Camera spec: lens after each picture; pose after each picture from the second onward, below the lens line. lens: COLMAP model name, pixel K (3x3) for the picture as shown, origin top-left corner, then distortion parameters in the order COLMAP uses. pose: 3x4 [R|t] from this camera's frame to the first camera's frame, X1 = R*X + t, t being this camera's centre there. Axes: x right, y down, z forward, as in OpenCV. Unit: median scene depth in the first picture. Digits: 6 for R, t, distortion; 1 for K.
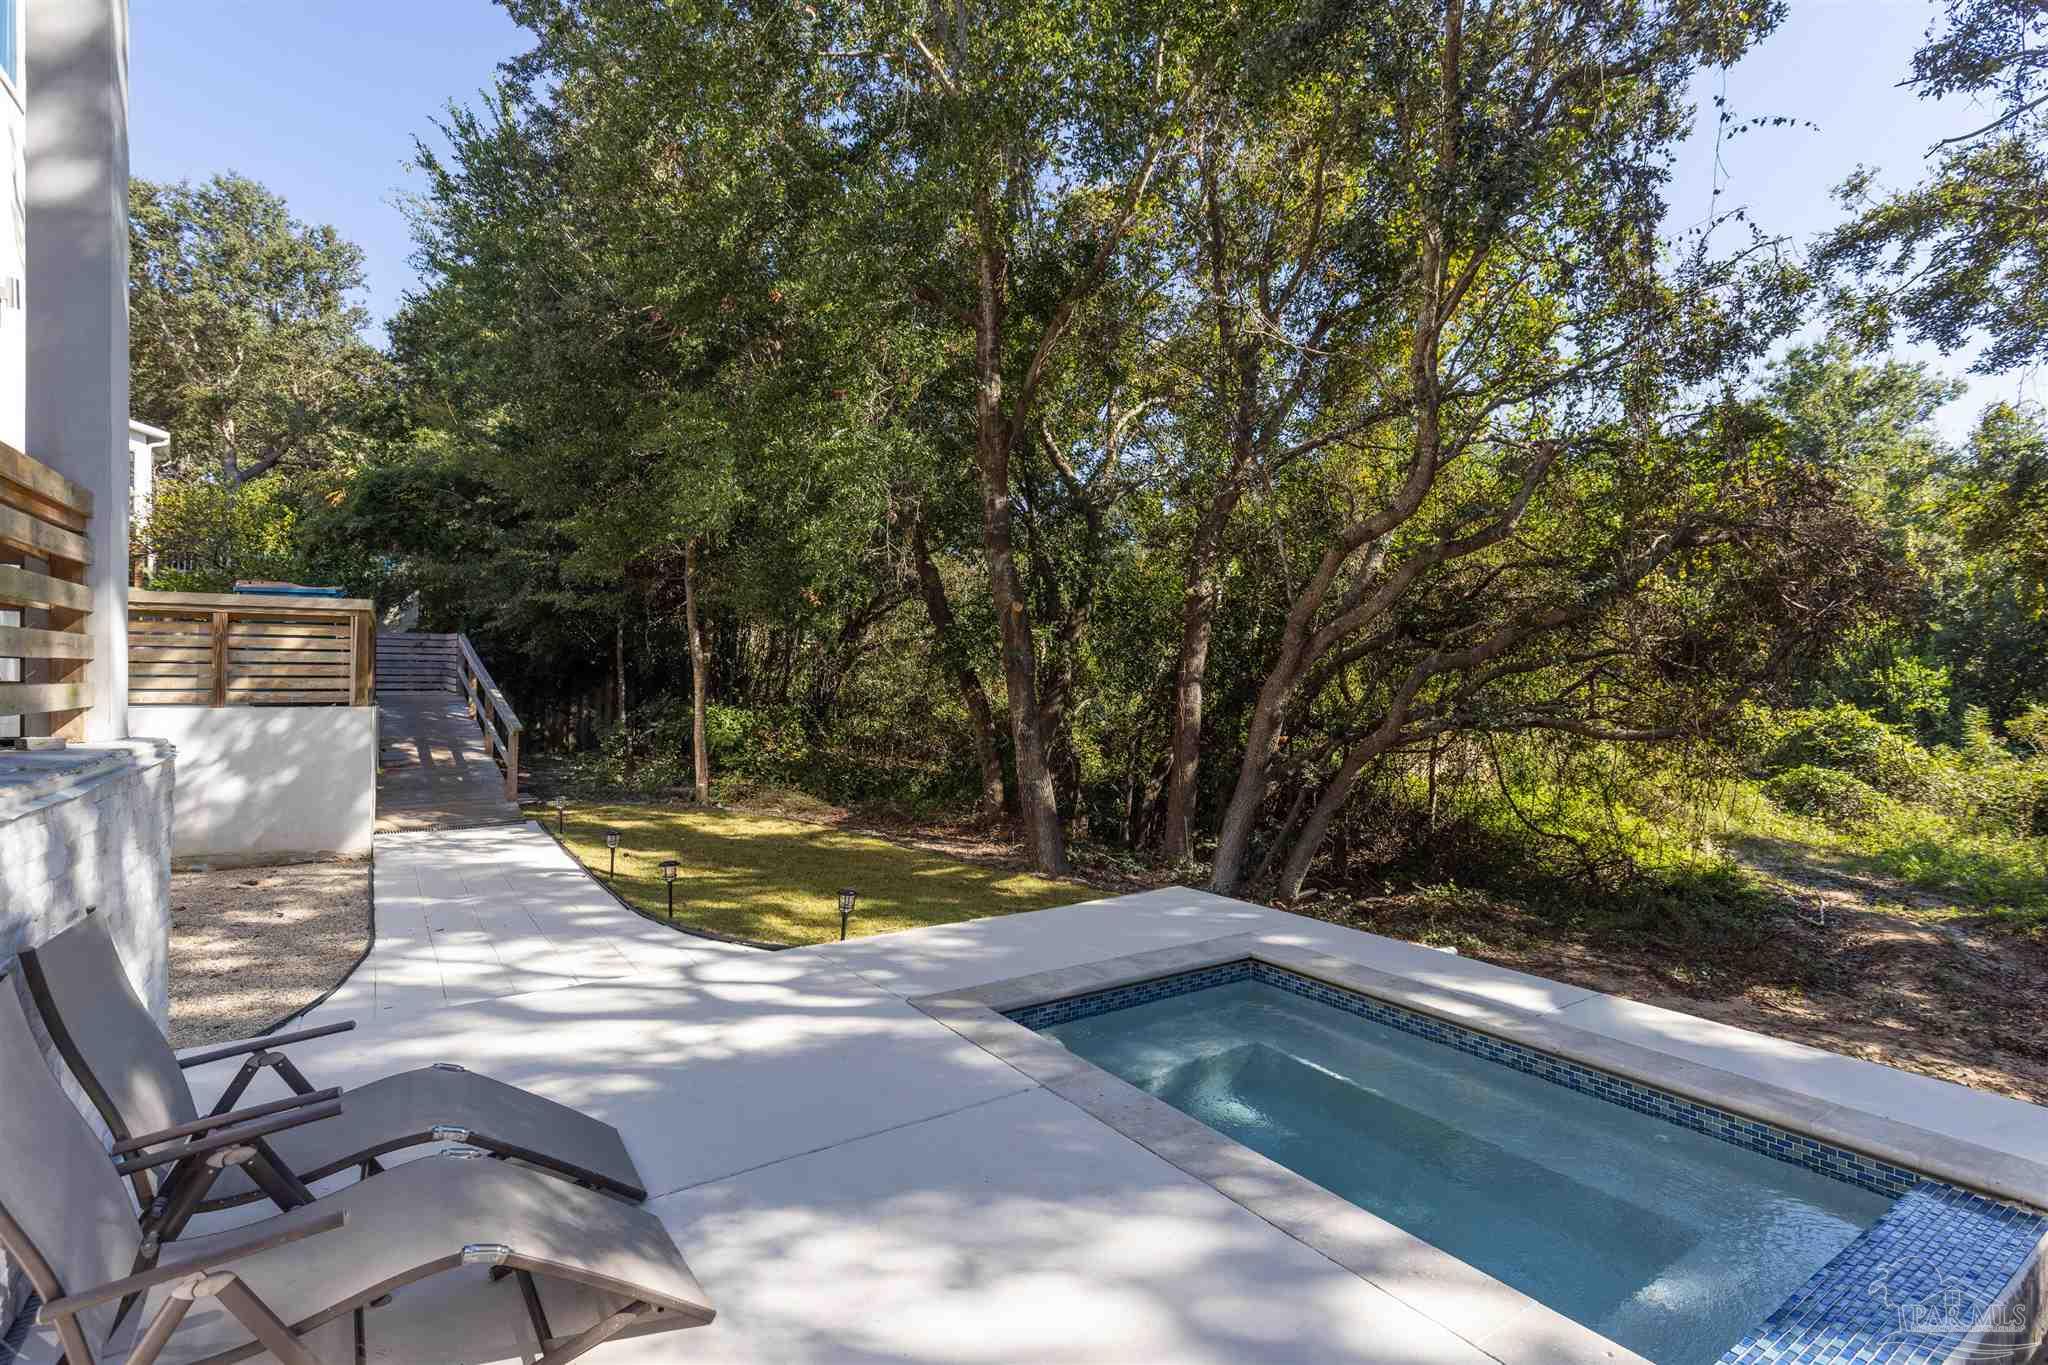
lens RADIAL K [[1006.4, 0, 1024.0], [0, 1006.4, 682.5], [0, 0, 1]] dist [-0.003386, -0.000520]
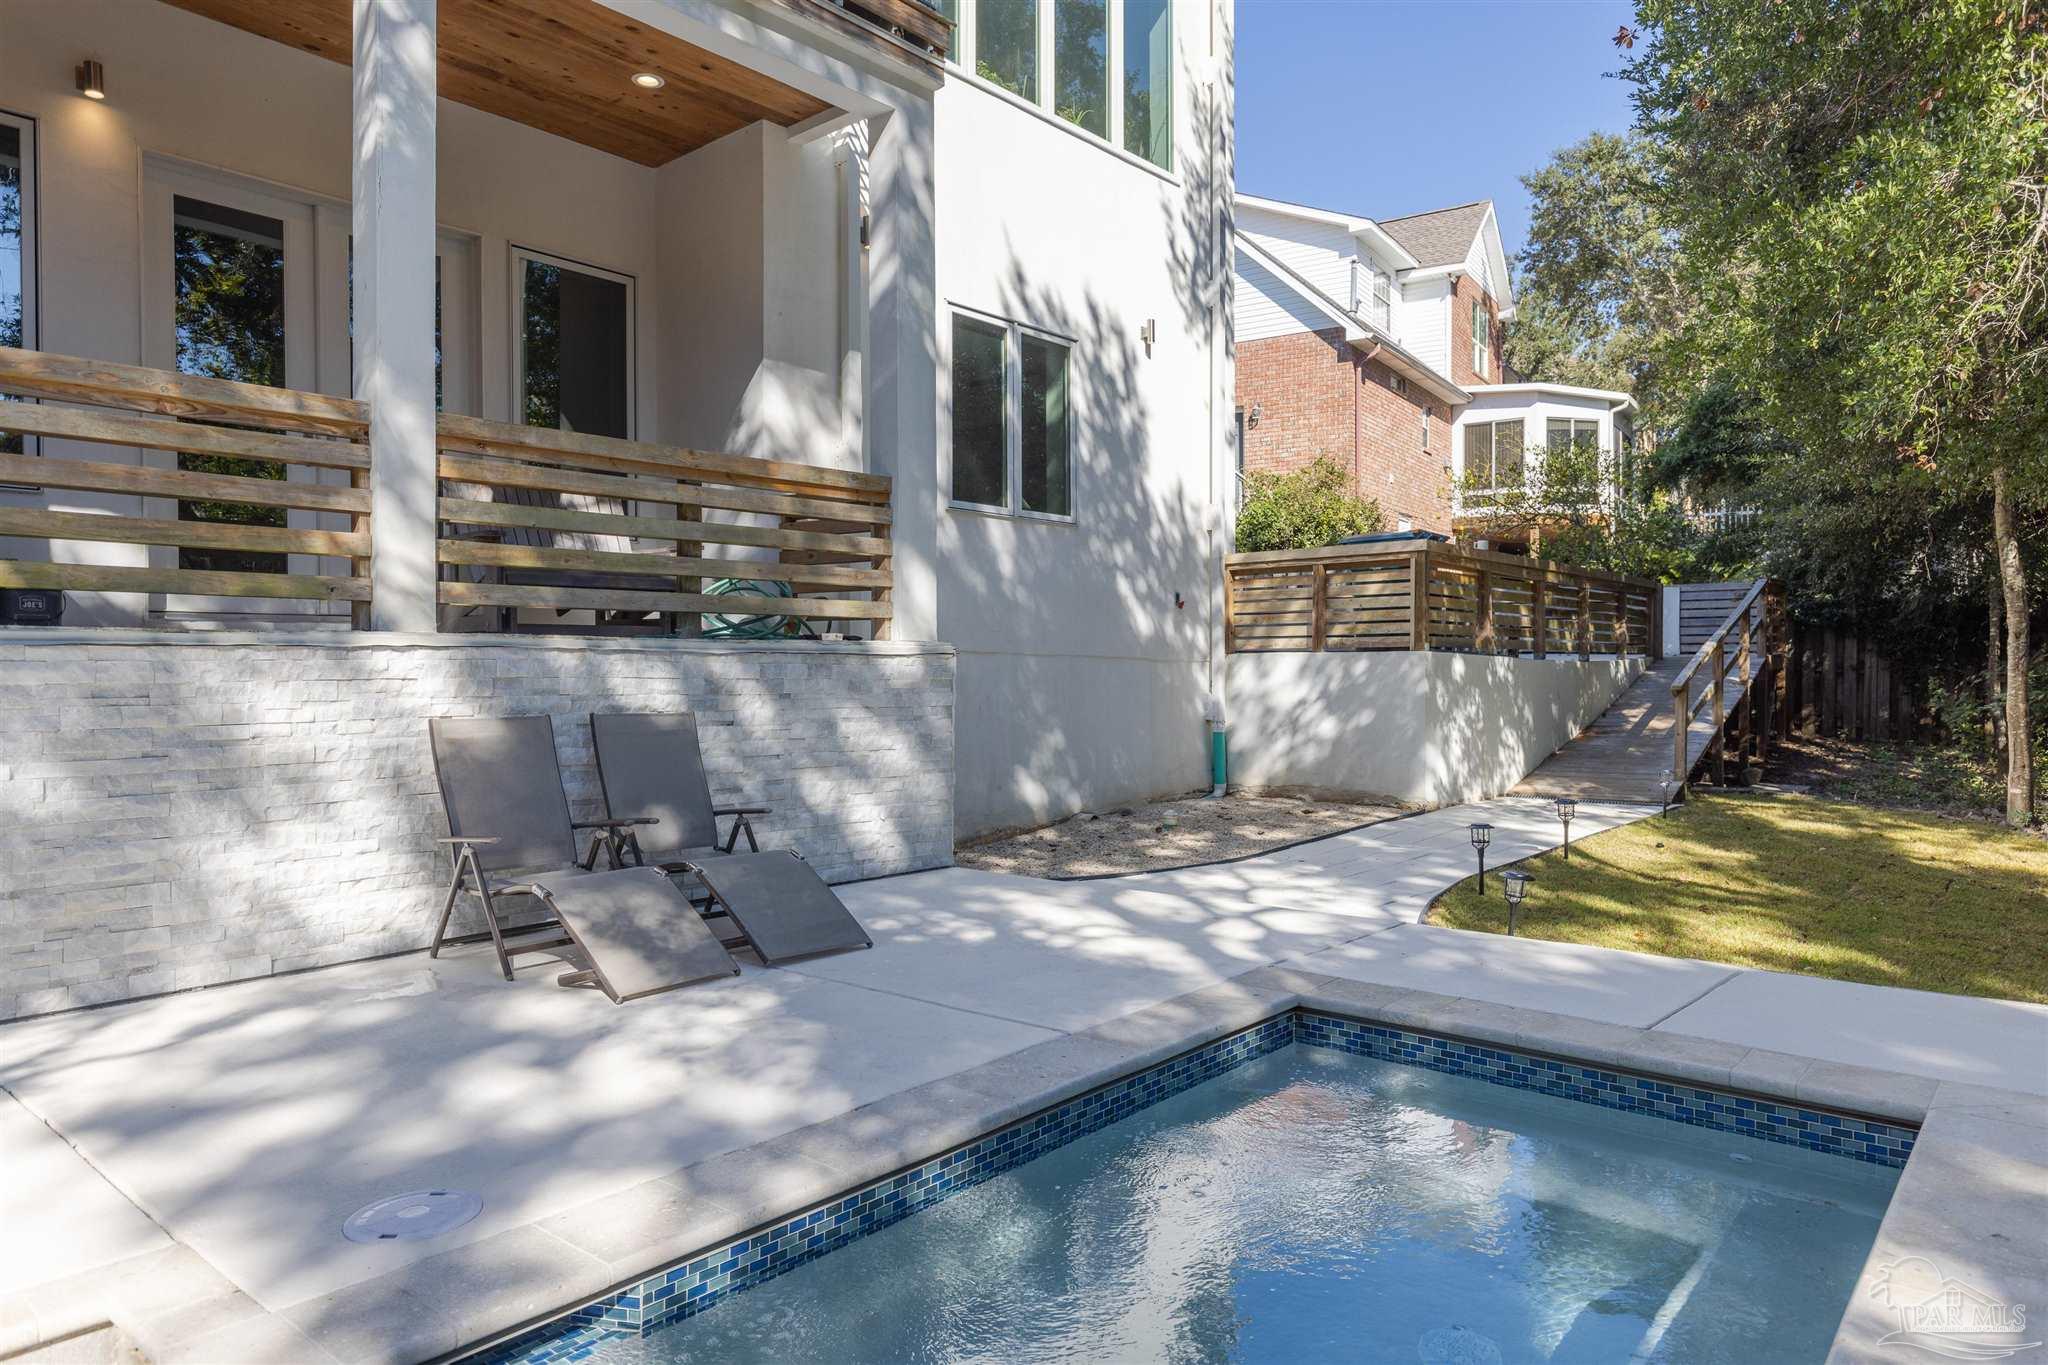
lens RADIAL K [[1288.3, 0, 1024.0], [0, 1288.3, 682.5], [0, 0, 1]] dist [0.006965, 0.000973]
pose [[0.266266, 0.006508, -0.963877, 0.468783], [-0.002417, 0.999979, 0.006084, 0.050982], [0.963896, 0.000709, 0.266276, 0.315762]]
